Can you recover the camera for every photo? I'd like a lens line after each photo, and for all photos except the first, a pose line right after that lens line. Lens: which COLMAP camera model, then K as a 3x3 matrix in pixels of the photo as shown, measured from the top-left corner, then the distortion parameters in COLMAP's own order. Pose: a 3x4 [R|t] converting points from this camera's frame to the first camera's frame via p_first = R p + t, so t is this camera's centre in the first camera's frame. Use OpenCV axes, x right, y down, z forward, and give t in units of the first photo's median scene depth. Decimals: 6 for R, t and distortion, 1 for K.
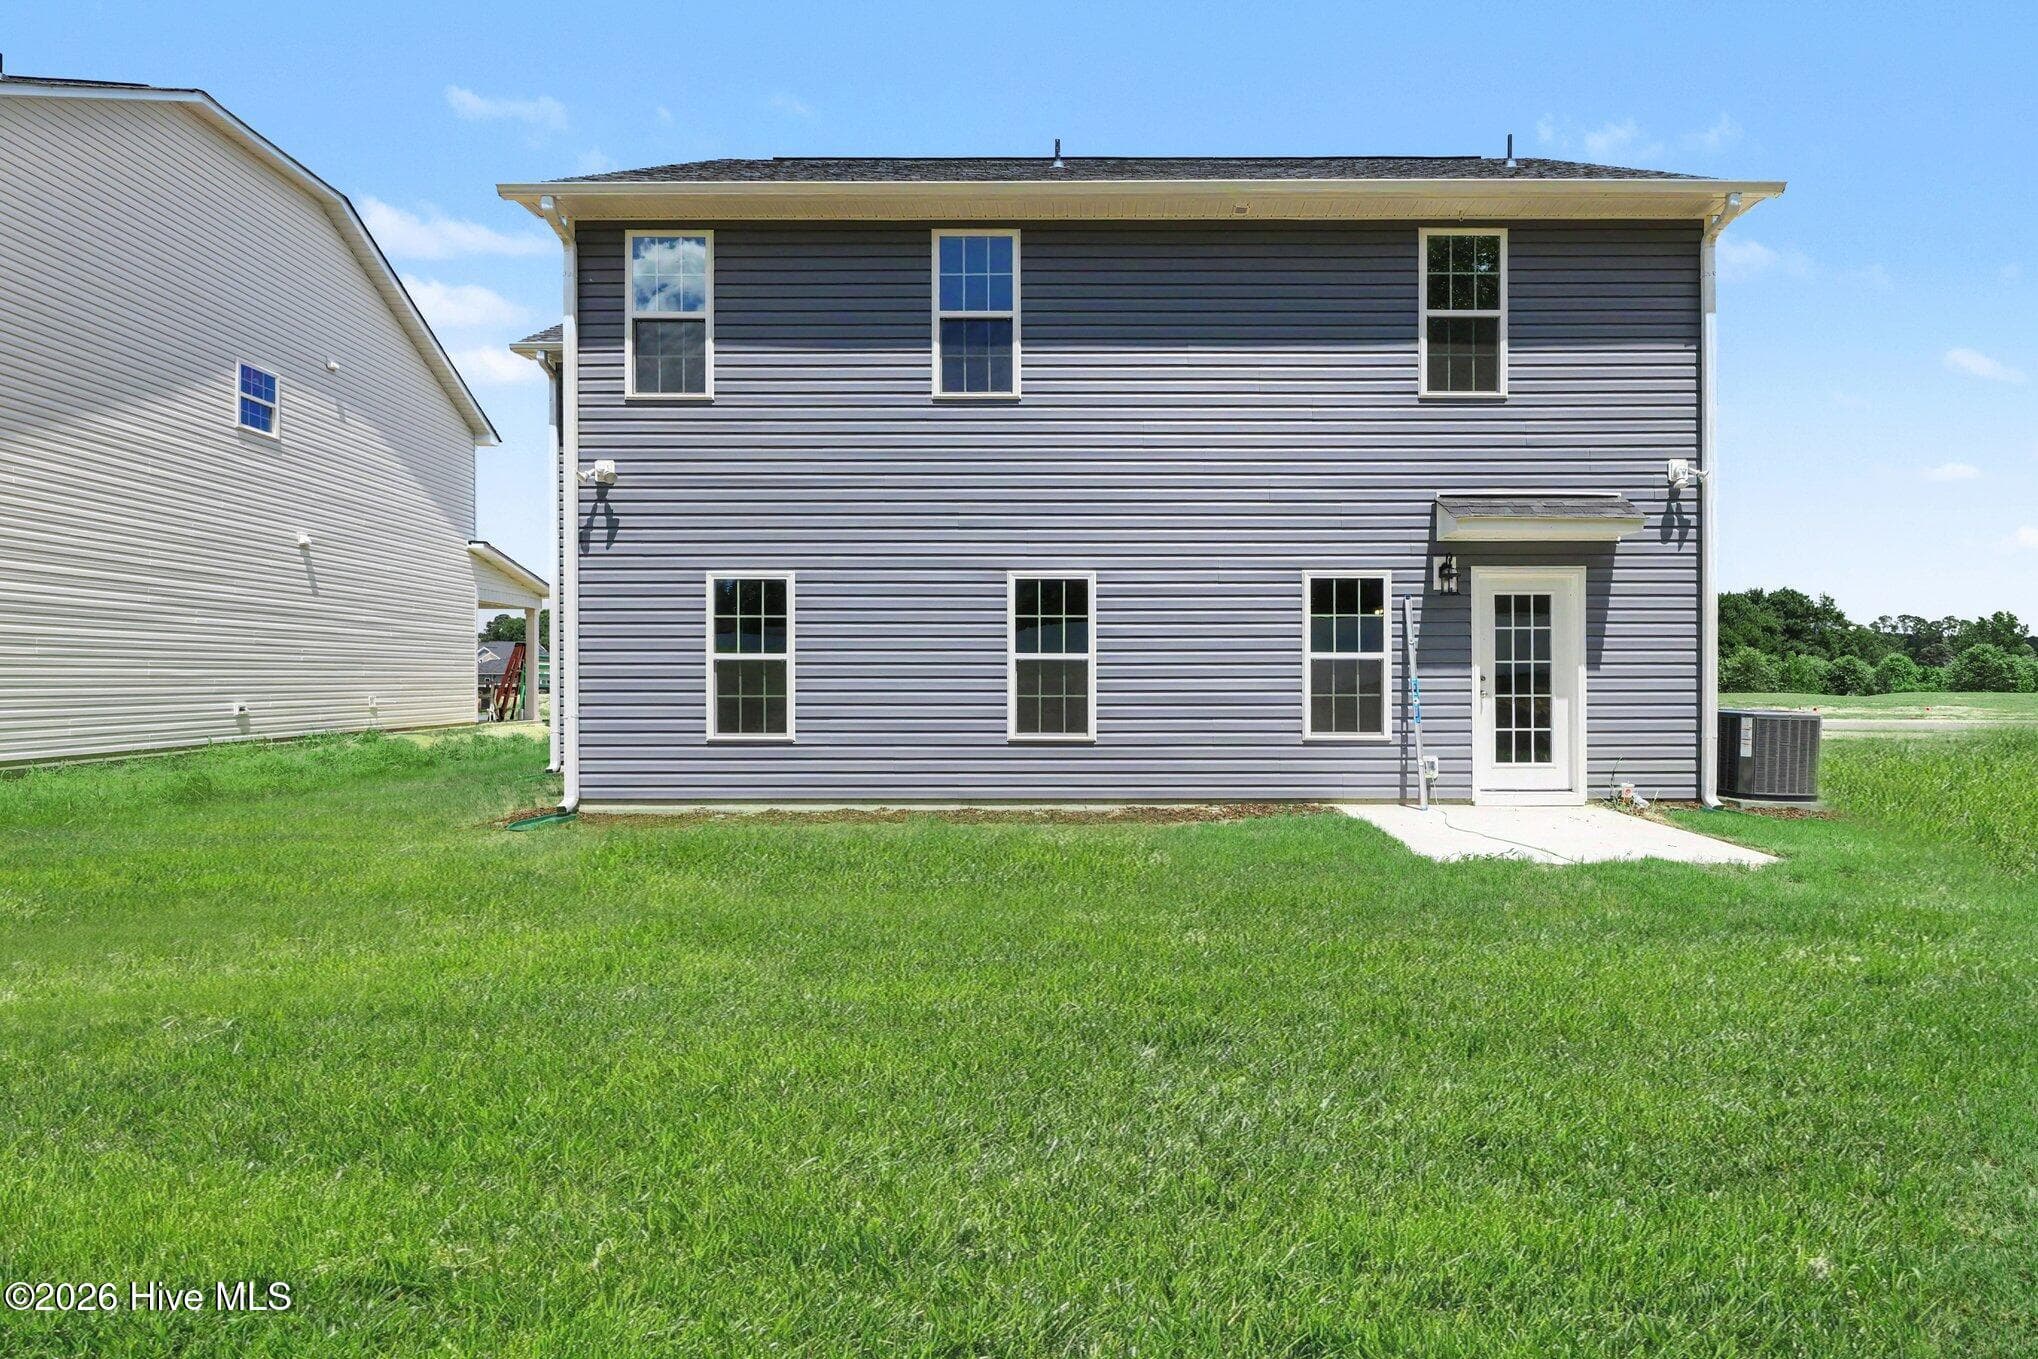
lens RADIAL K [[826.1, 0, 1024.2], [0, 826.1, 707.1], [0, 0, 1]] dist [-0.002175, -0.000438]
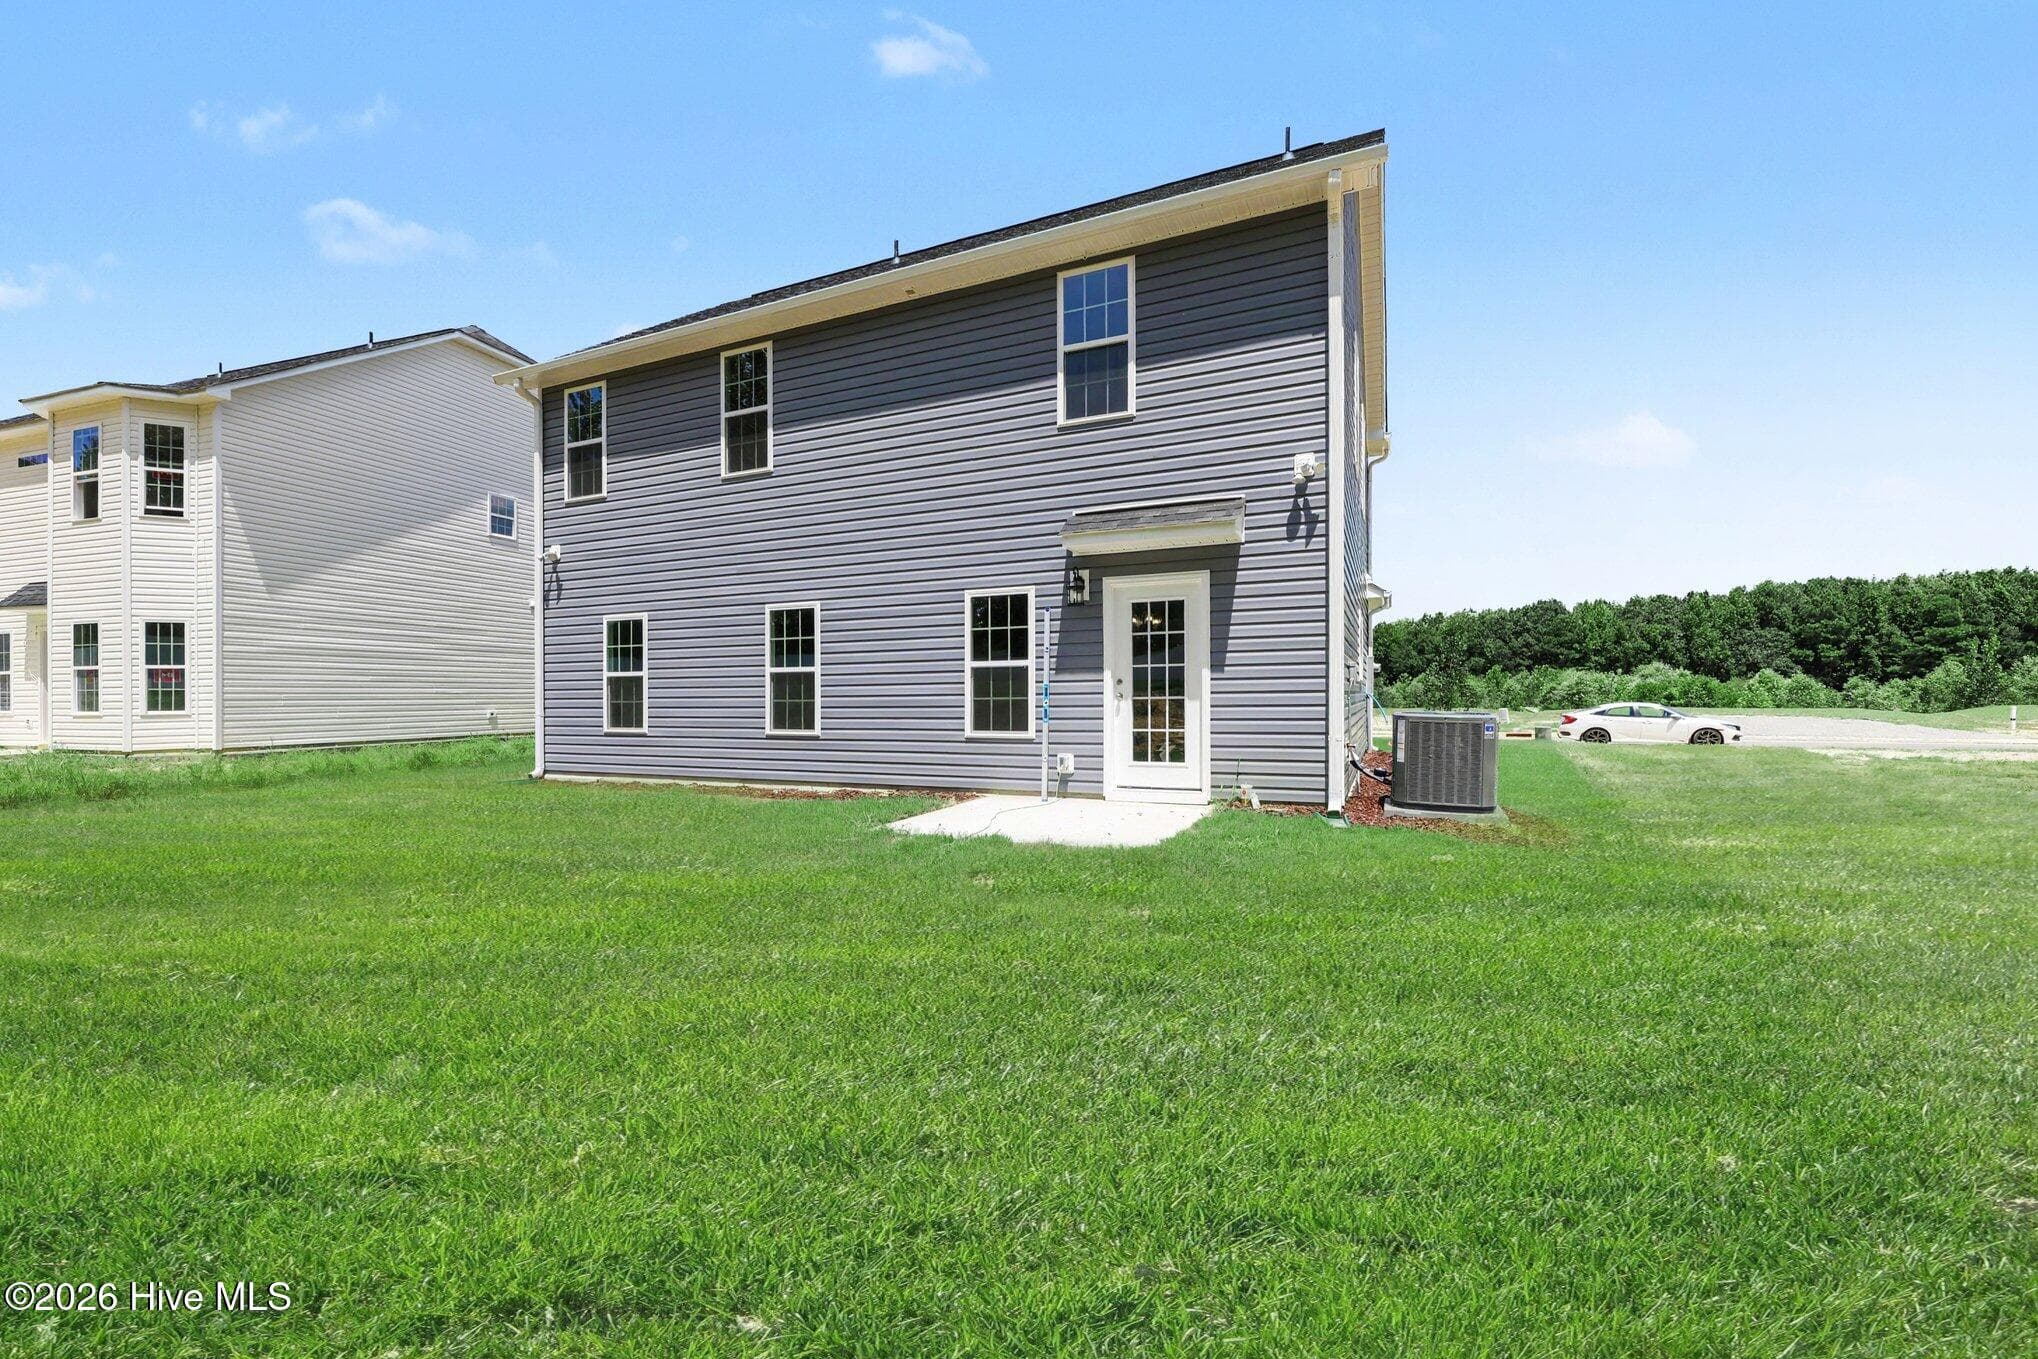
lens RADIAL K [[804.8, 0, 1018.5], [0, 804.8, 707.0], [0, 0, 1]] dist [-0.002895, -0.000160]
pose [[0.916623, -0.002466, -0.399745, 0.850331], [0.001901, 0.999997, -0.001809, -0.000619], [0.399748, 0.000899, 0.916625, -0.002682]]
